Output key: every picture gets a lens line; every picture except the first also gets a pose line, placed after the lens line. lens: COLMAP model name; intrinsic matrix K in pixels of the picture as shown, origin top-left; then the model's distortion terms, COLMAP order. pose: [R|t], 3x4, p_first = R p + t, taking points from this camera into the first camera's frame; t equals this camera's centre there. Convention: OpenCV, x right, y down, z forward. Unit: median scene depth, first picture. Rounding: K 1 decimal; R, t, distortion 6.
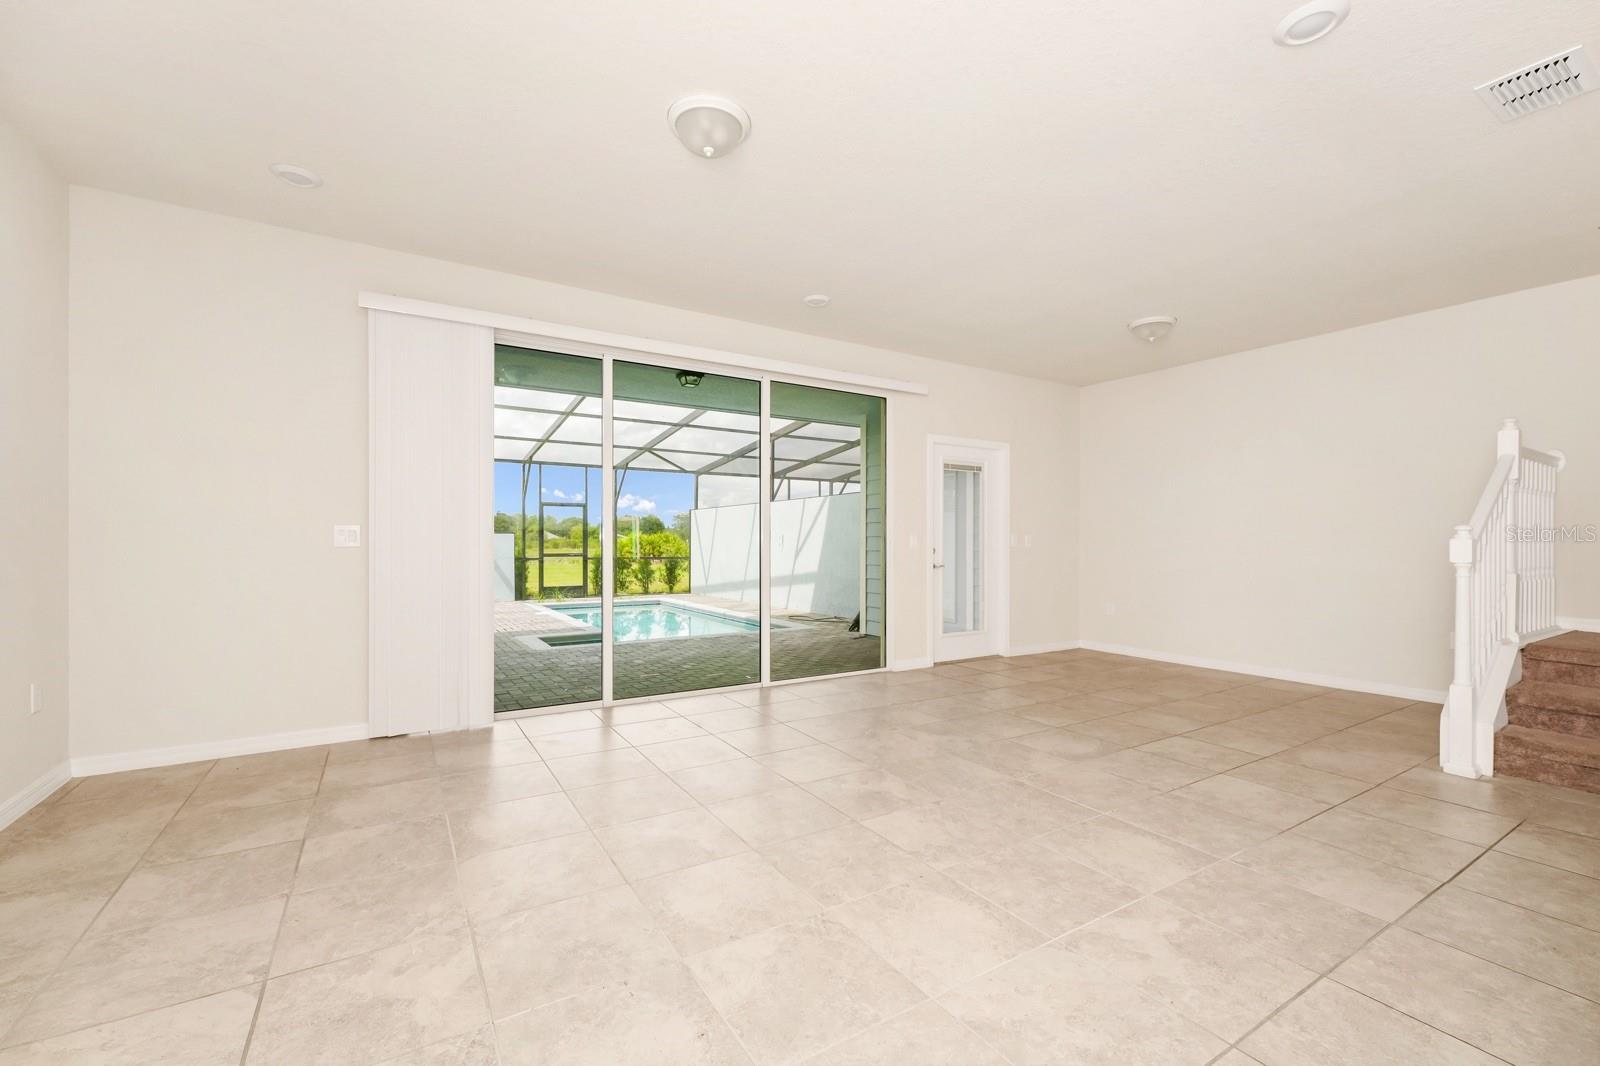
lens RADIAL K [[661.8, 0, 796.3], [0, 661.8, 543.5], [0, 0, 1]] dist [-0.004670, 0.001678]
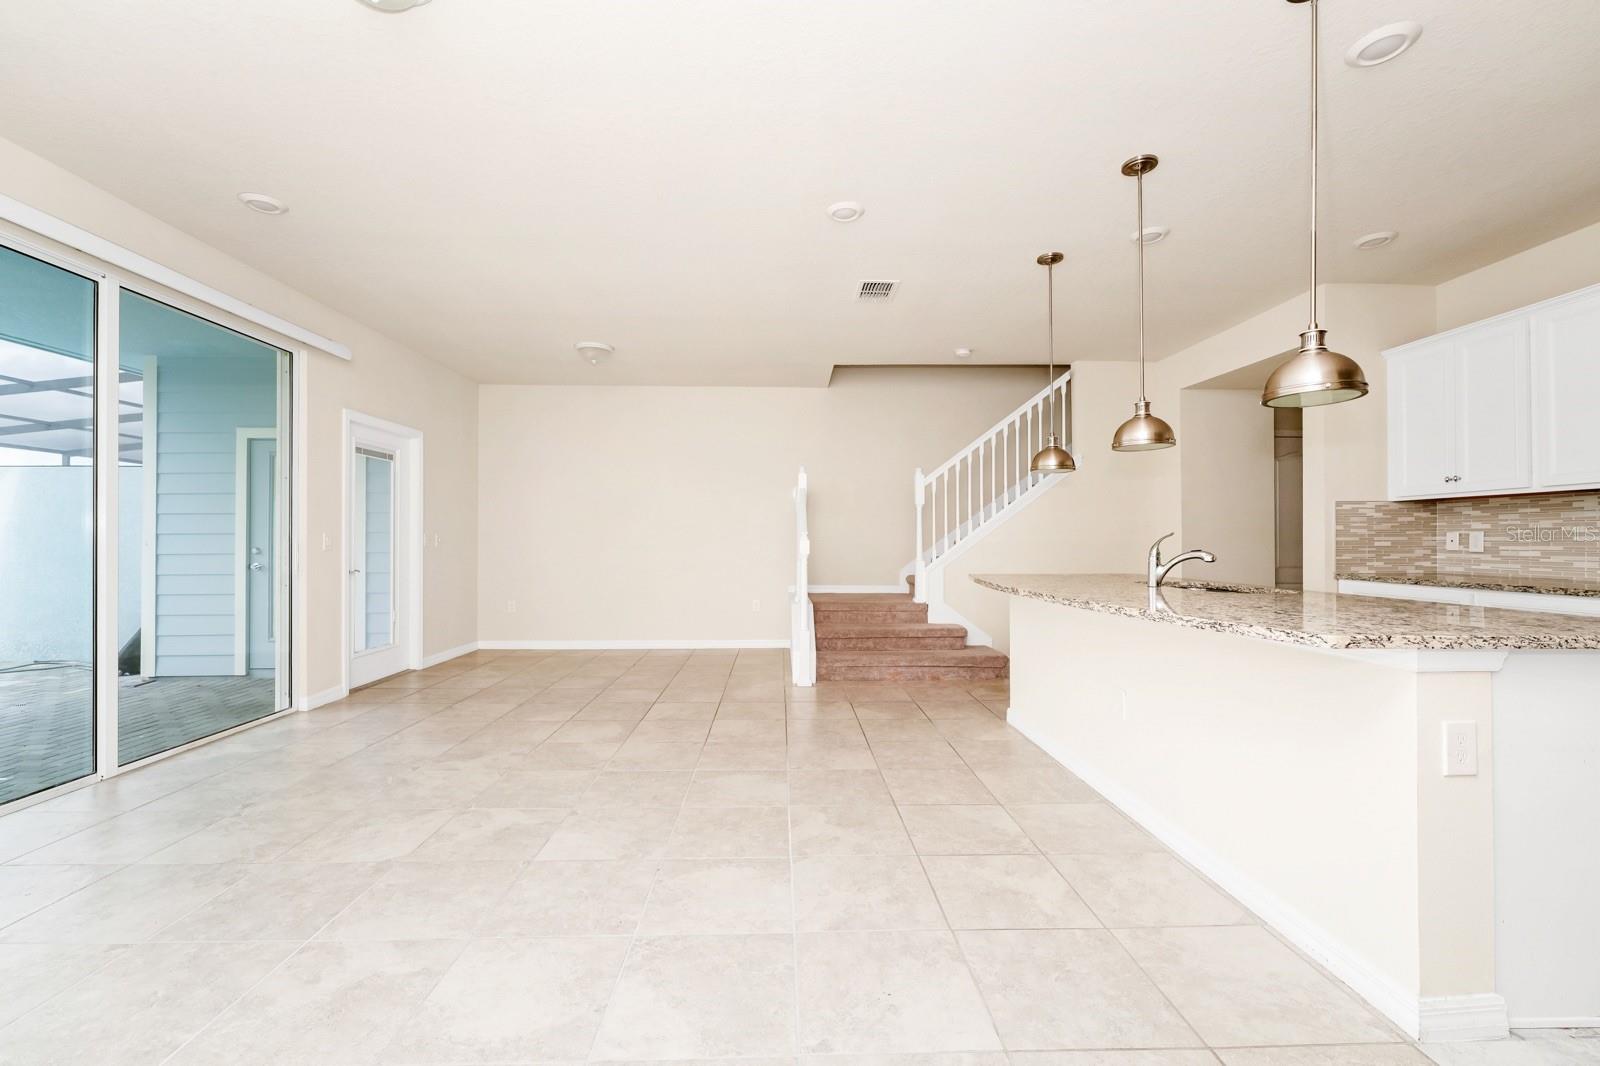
lens RADIAL K [[661.8, 0, 808.8], [0, 661.8, 537.6], [0, 0, 1]] dist [-0.004670, 0.001678]
pose [[0.494081, 0.002841, 0.869411, -0.364259], [0.001922, 0.999989, -0.004360, -0.005045], [-0.869414, 0.003826, 0.494070, 0.176155]]
